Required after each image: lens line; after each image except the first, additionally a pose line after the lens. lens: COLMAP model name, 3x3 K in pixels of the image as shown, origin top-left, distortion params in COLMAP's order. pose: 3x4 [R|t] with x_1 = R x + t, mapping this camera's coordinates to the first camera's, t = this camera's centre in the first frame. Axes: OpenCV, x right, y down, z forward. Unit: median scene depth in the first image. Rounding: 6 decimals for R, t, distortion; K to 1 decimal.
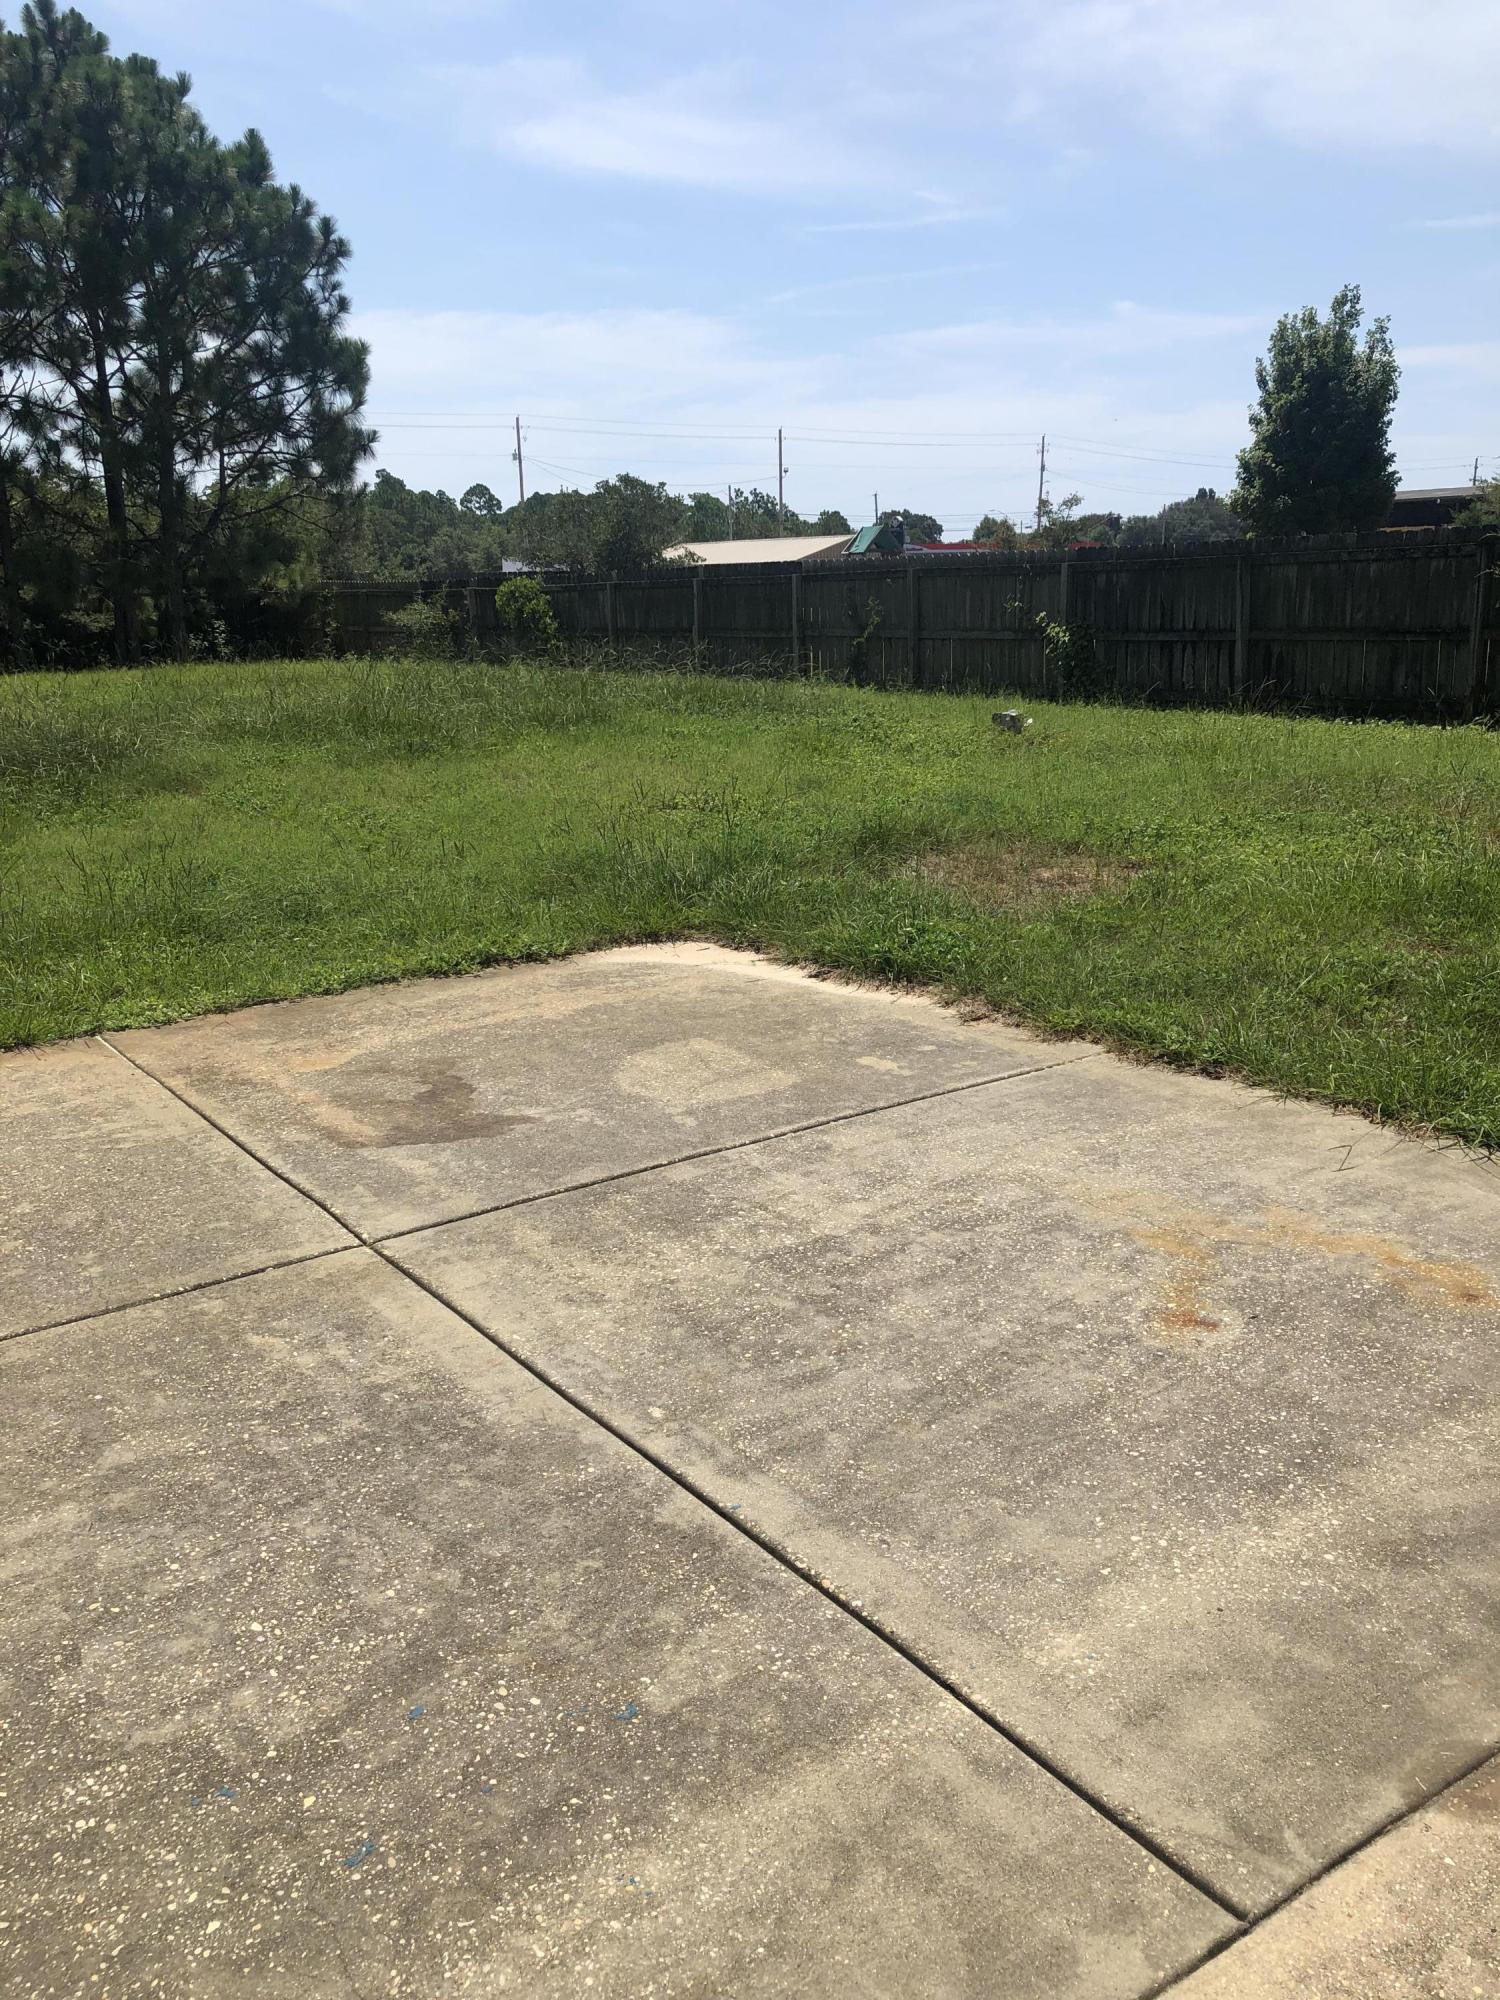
lens RADIAL K [[1651.9, 0, 753.3], [0, 1651.9, 974.2], [0, 0, 1]] dist [0.021144, 0.010055]
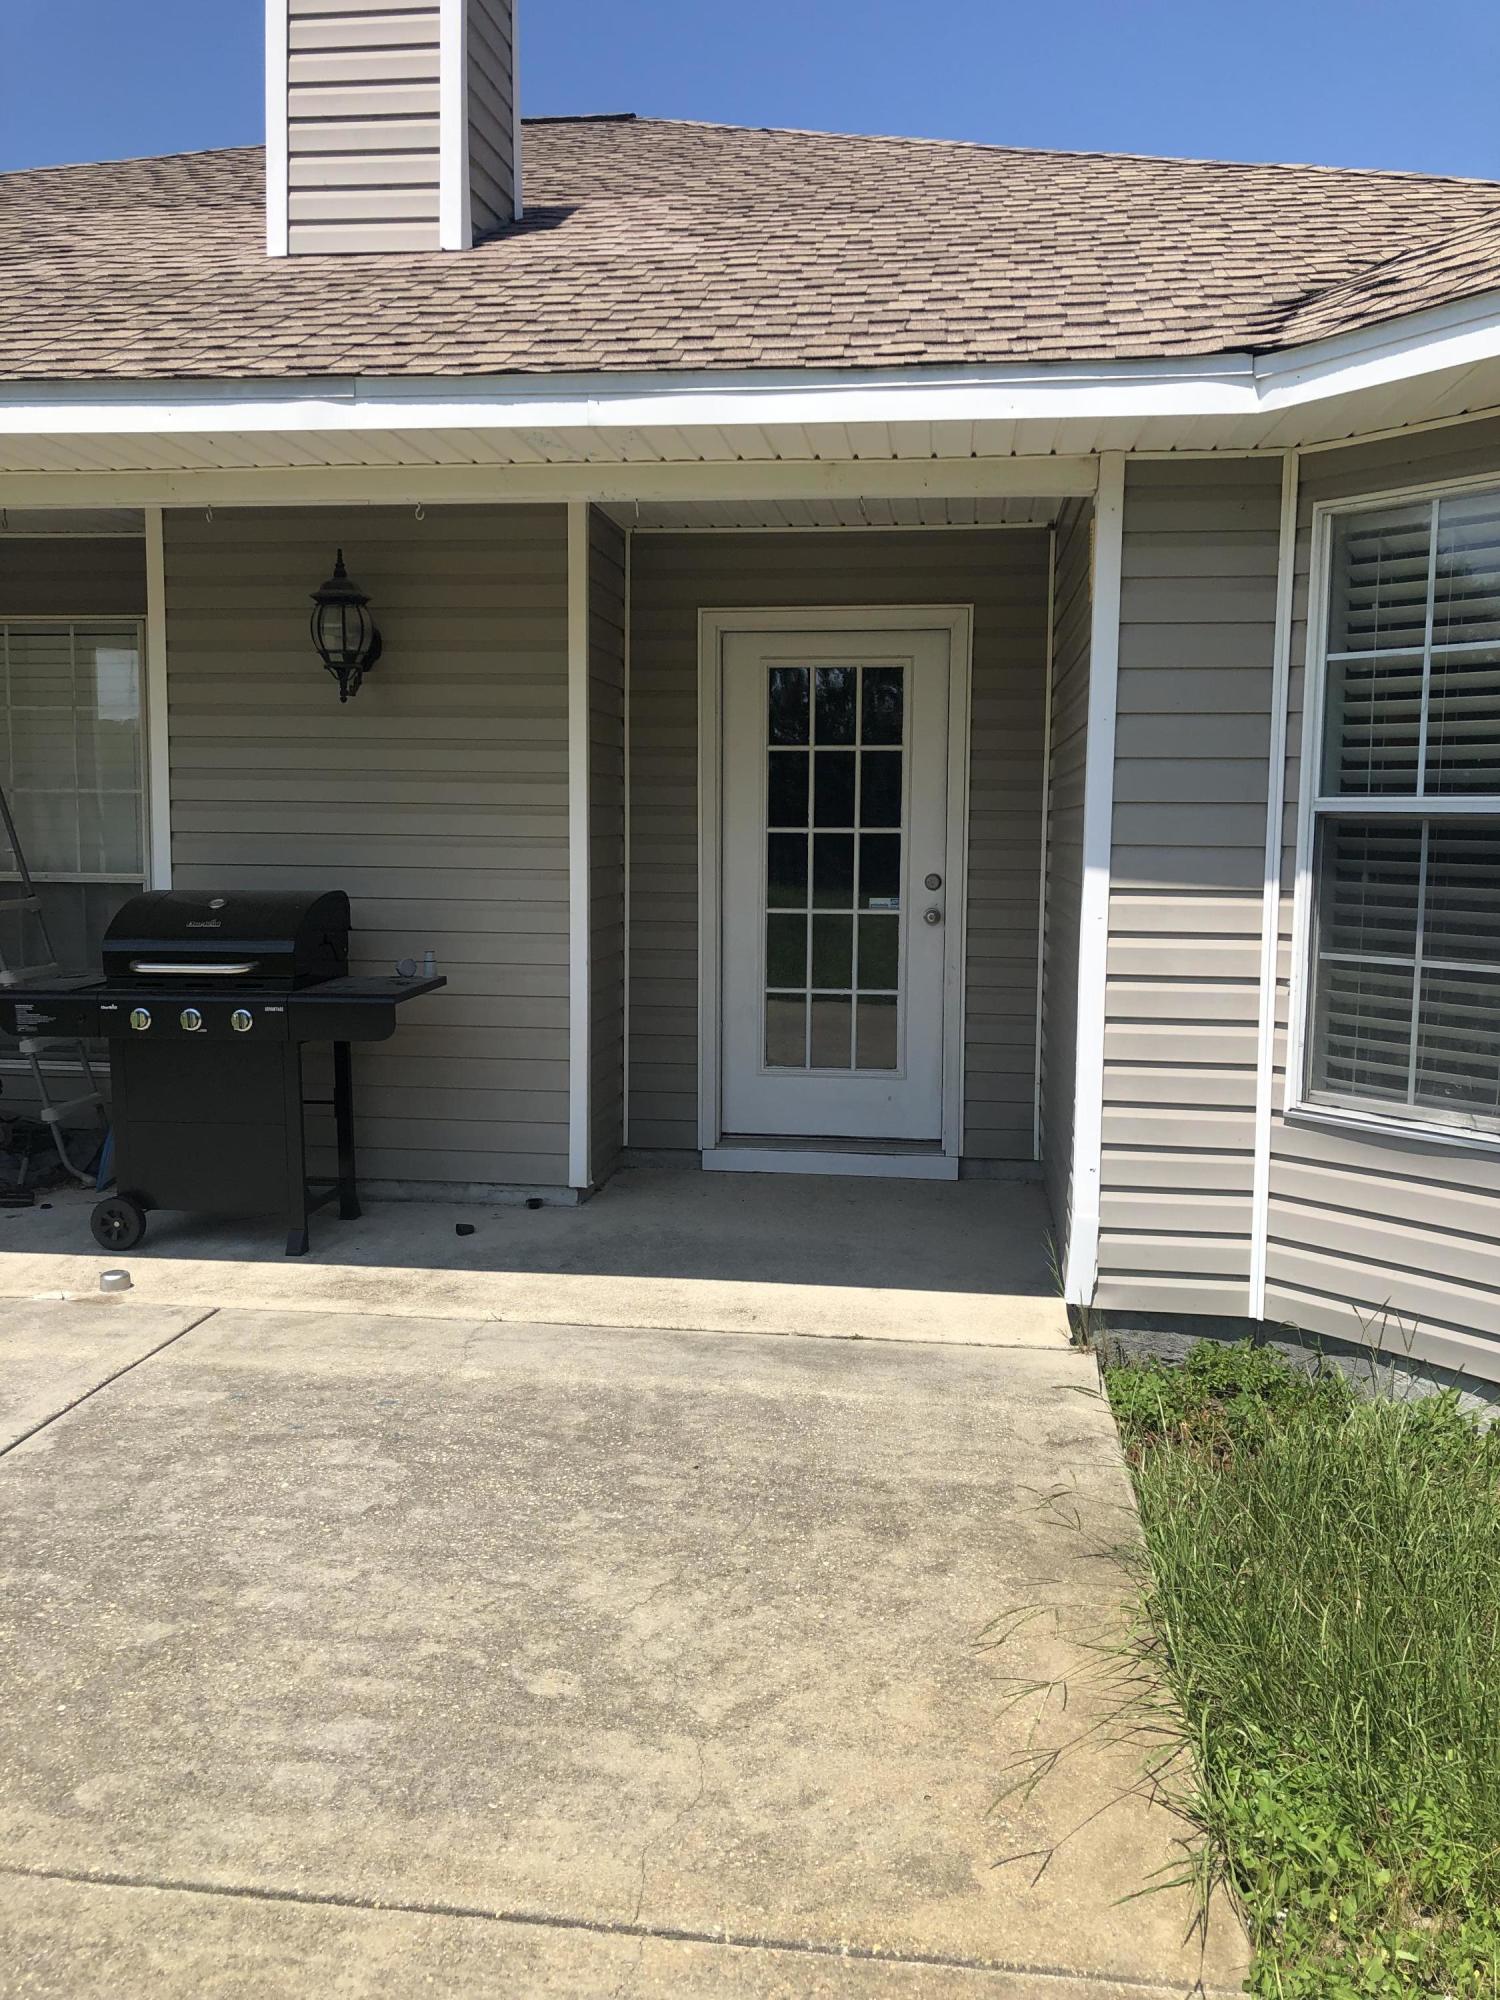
lens RADIAL K [[1651.9, 0, 753.3], [0, 1651.9, 974.2], [0, 0, 1]] dist [0.021144, 0.010055]
pose [[-0.741841, -0.038411, 0.669474, -1.239842], [0.170262, 0.954852, 0.243451, -0.262483], [-0.648600, 0.294588, -0.701809, 1.274763]]
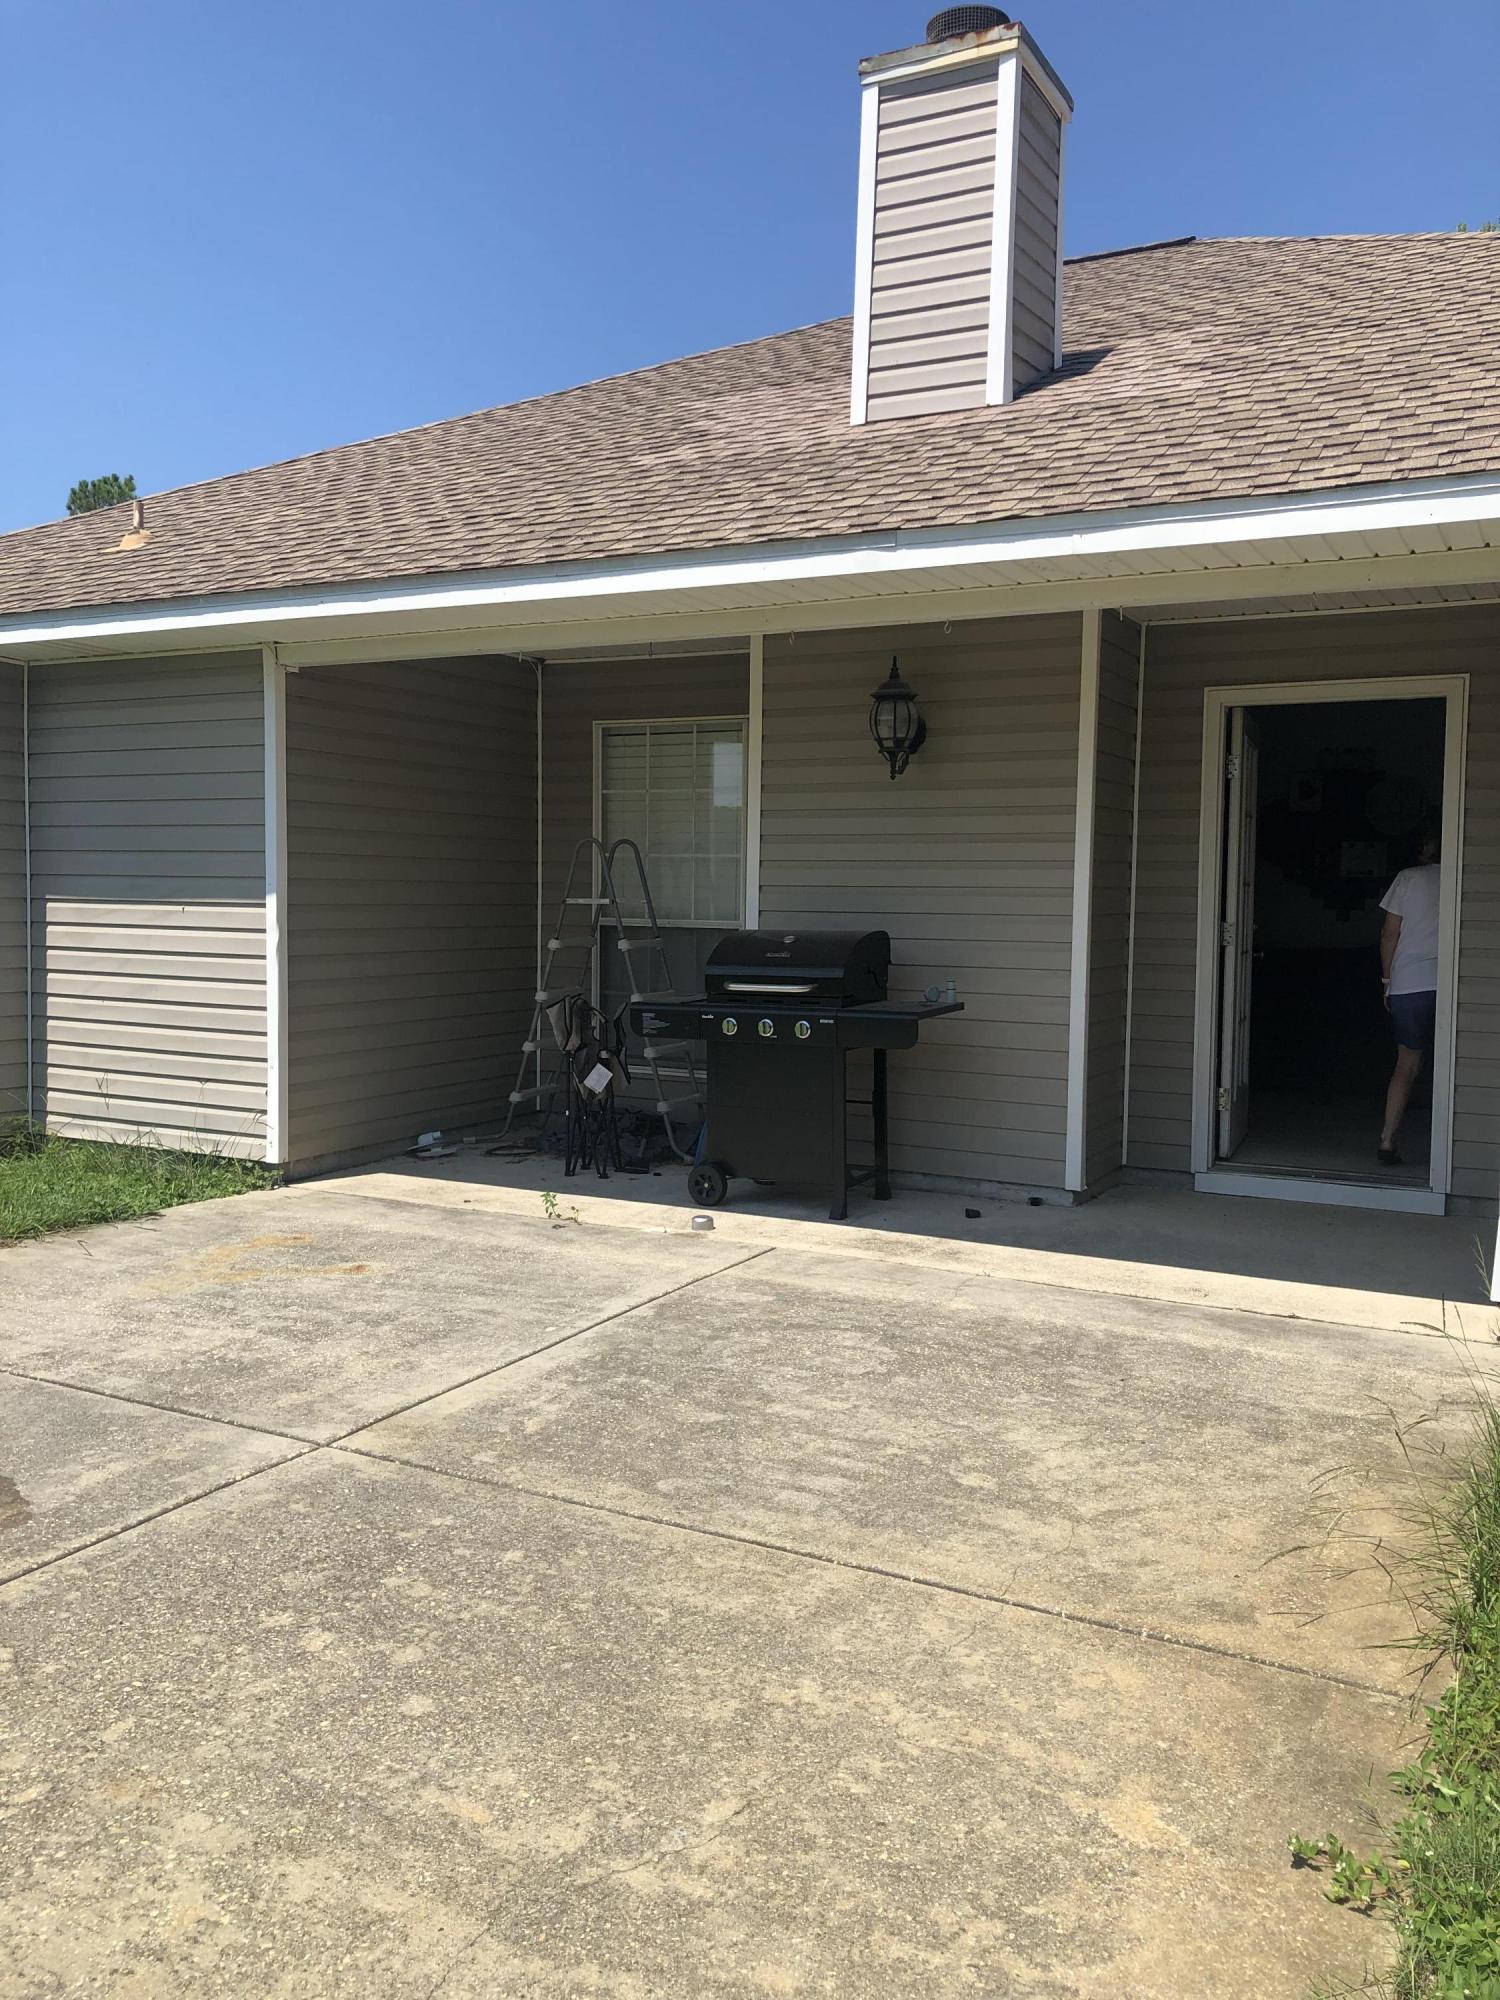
lens RADIAL K [[1629.4, 0, 750.0], [0, 1629.4, 1000.0], [0, 0, 1]] dist [0.136770, -0.162620]
pose [[-0.462424, -0.036040, 0.885926, -1.572371], [0.204803, 0.967812, 0.146271, -0.256609], [-0.862682, 0.249079, -0.440158, 1.426179]]
